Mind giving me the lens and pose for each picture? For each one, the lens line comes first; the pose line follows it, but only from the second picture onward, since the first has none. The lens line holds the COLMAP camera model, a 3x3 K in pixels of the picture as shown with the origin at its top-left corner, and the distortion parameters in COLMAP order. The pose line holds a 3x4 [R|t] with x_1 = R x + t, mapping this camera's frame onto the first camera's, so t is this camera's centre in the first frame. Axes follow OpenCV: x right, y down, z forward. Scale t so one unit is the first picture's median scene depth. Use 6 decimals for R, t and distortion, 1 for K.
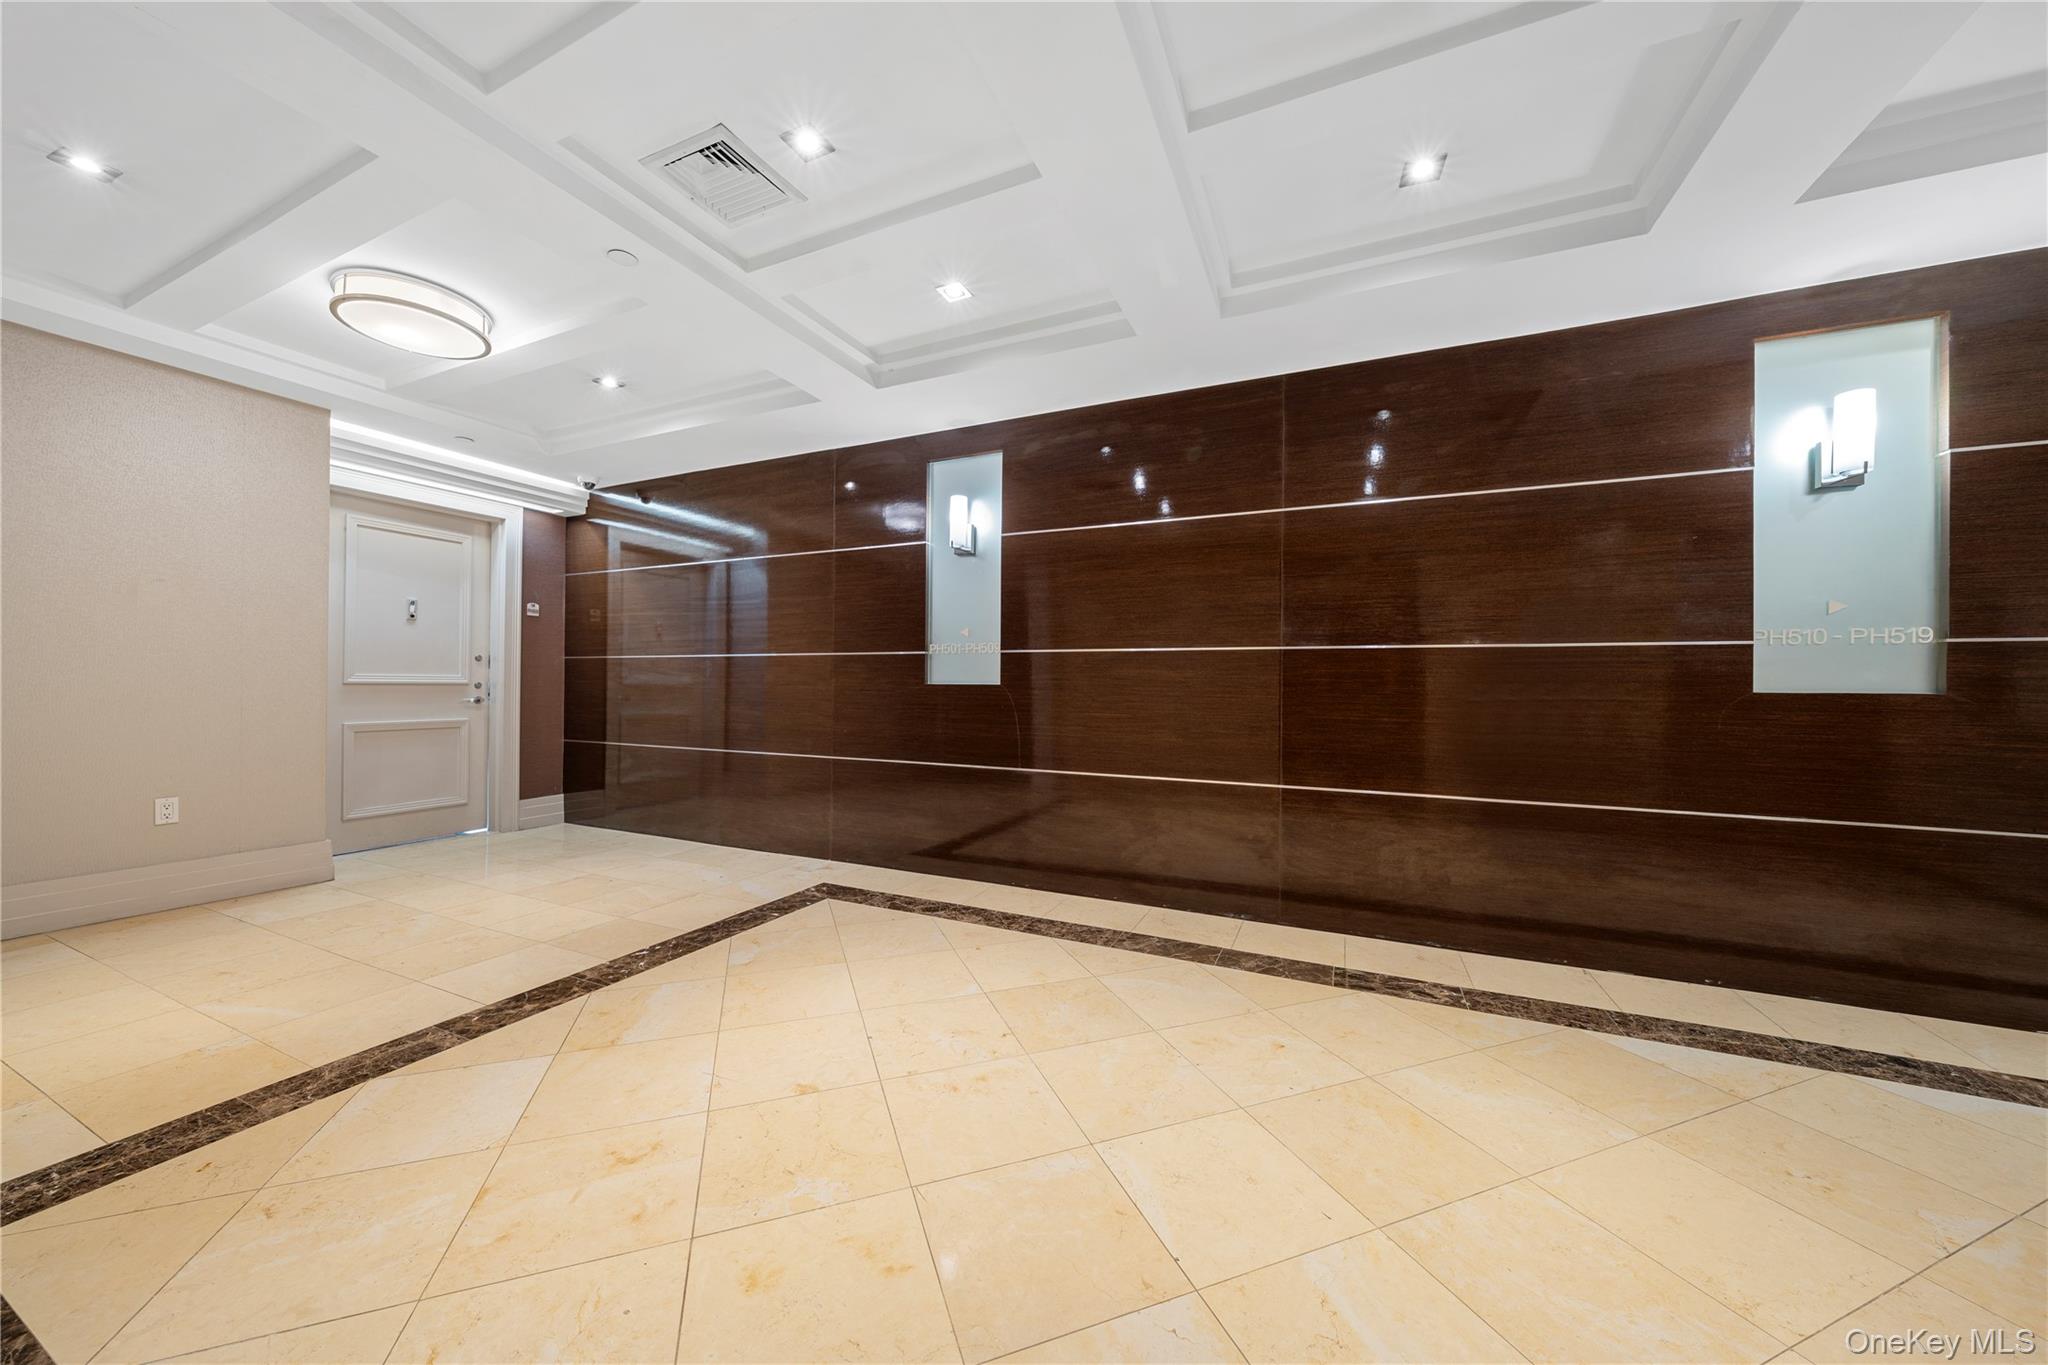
lens RADIAL K [[714.4, 0, 1026.3], [0, 714.4, 675.9], [0, 0, 1]] dist [-0.001453, 0.000184]
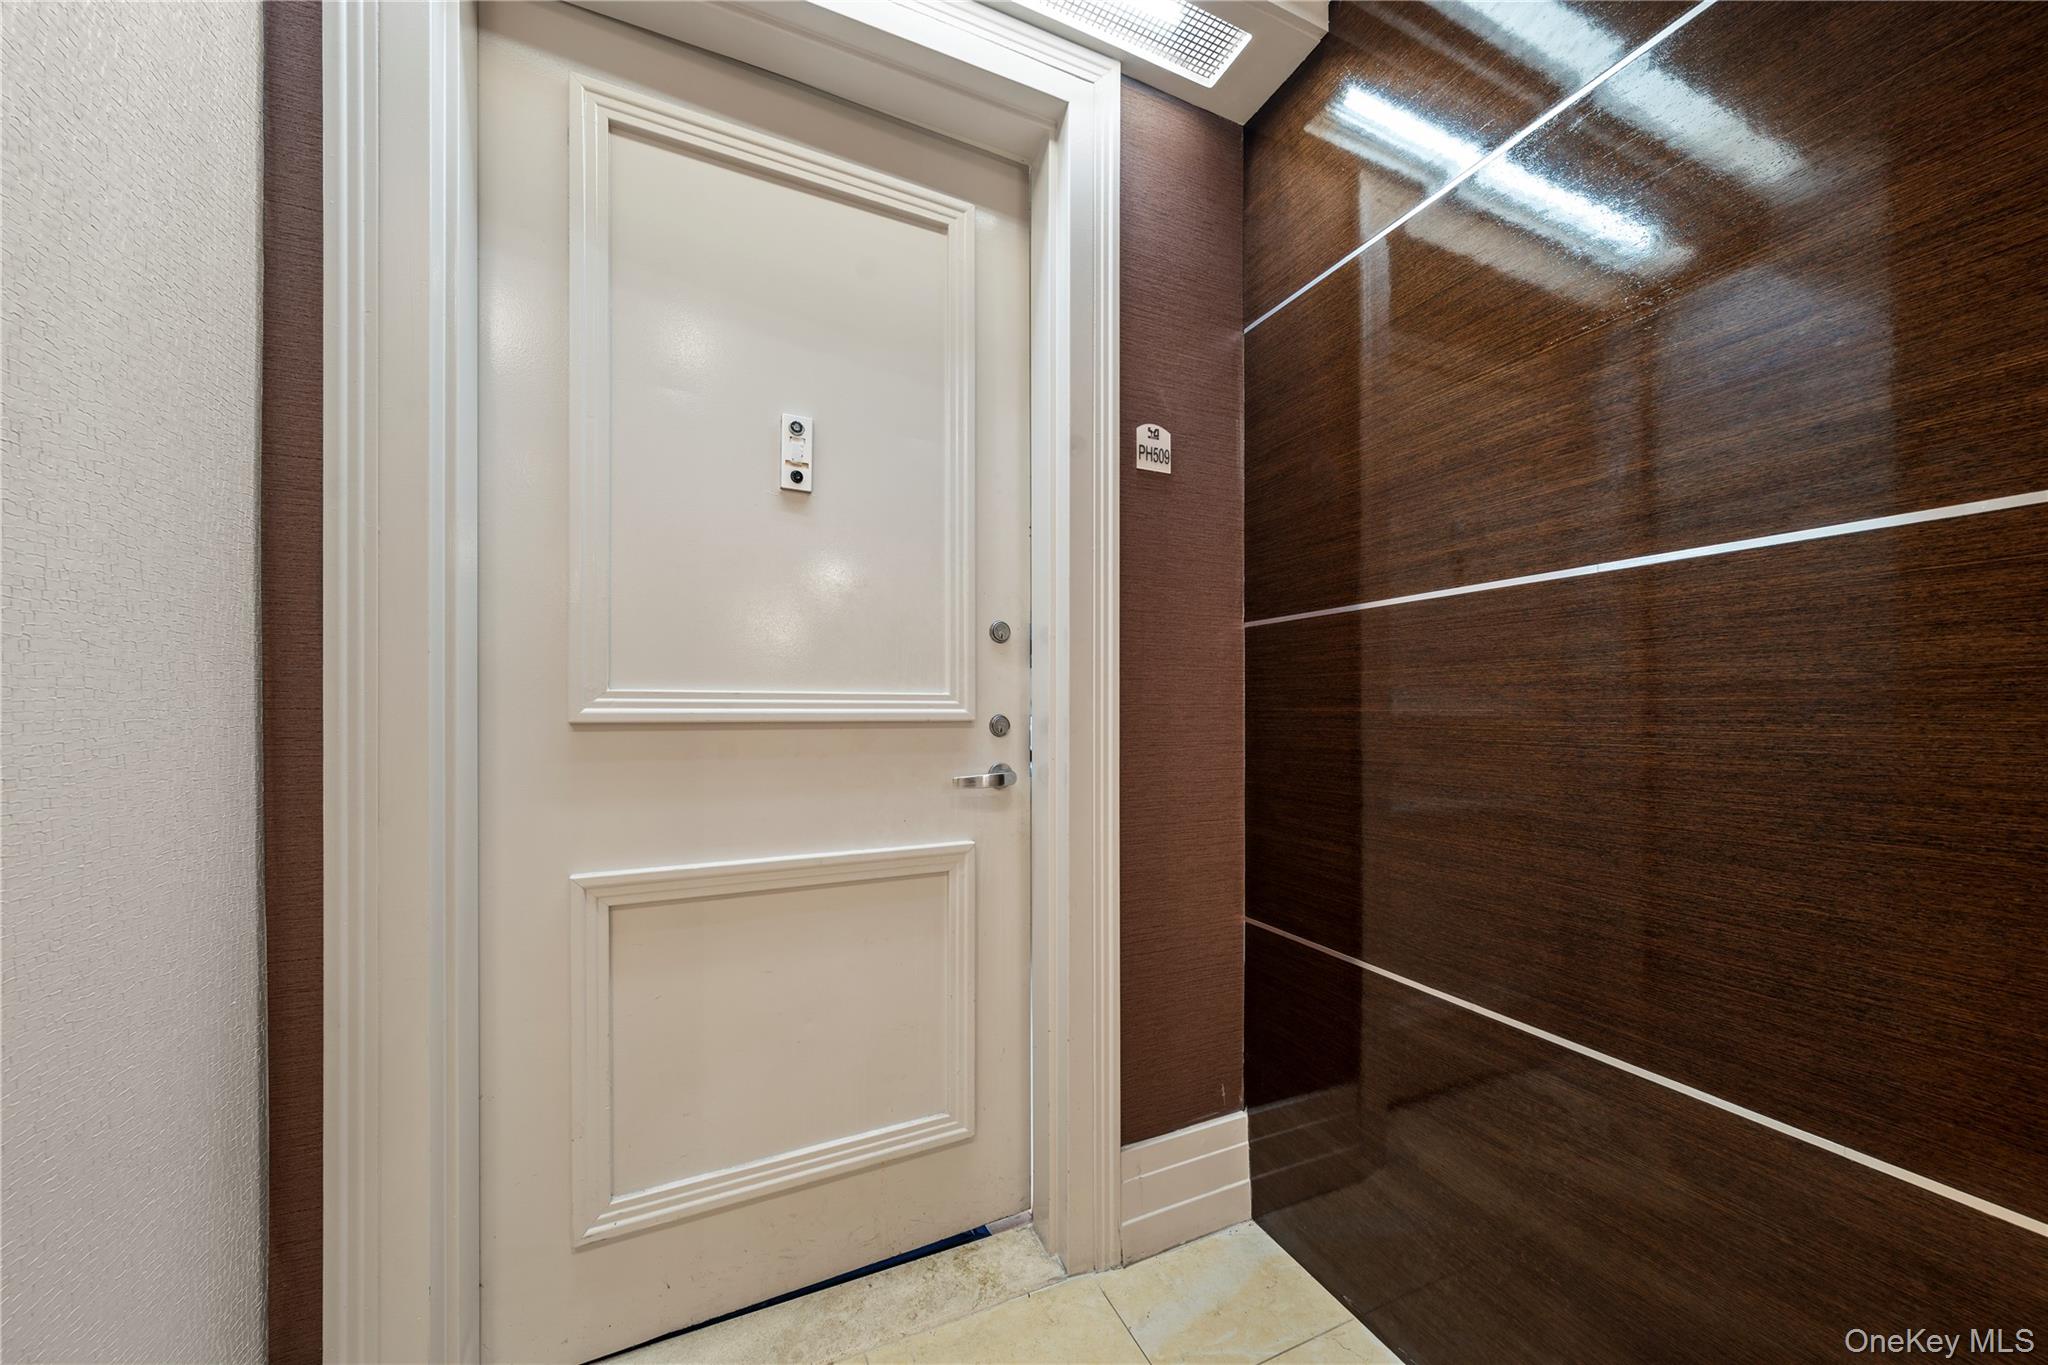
lens RADIAL K [[714.4, 0, 1021.4], [0, 714.4, 698.8], [0, 0, 1]] dist [-0.001453, 0.000184]
pose [[0.757754, -0.013363, -0.652404, -0.556499], [0.011454, 0.999909, -0.007177, 0.004418], [0.652440, -0.002034, 0.757838, 0.765340]]
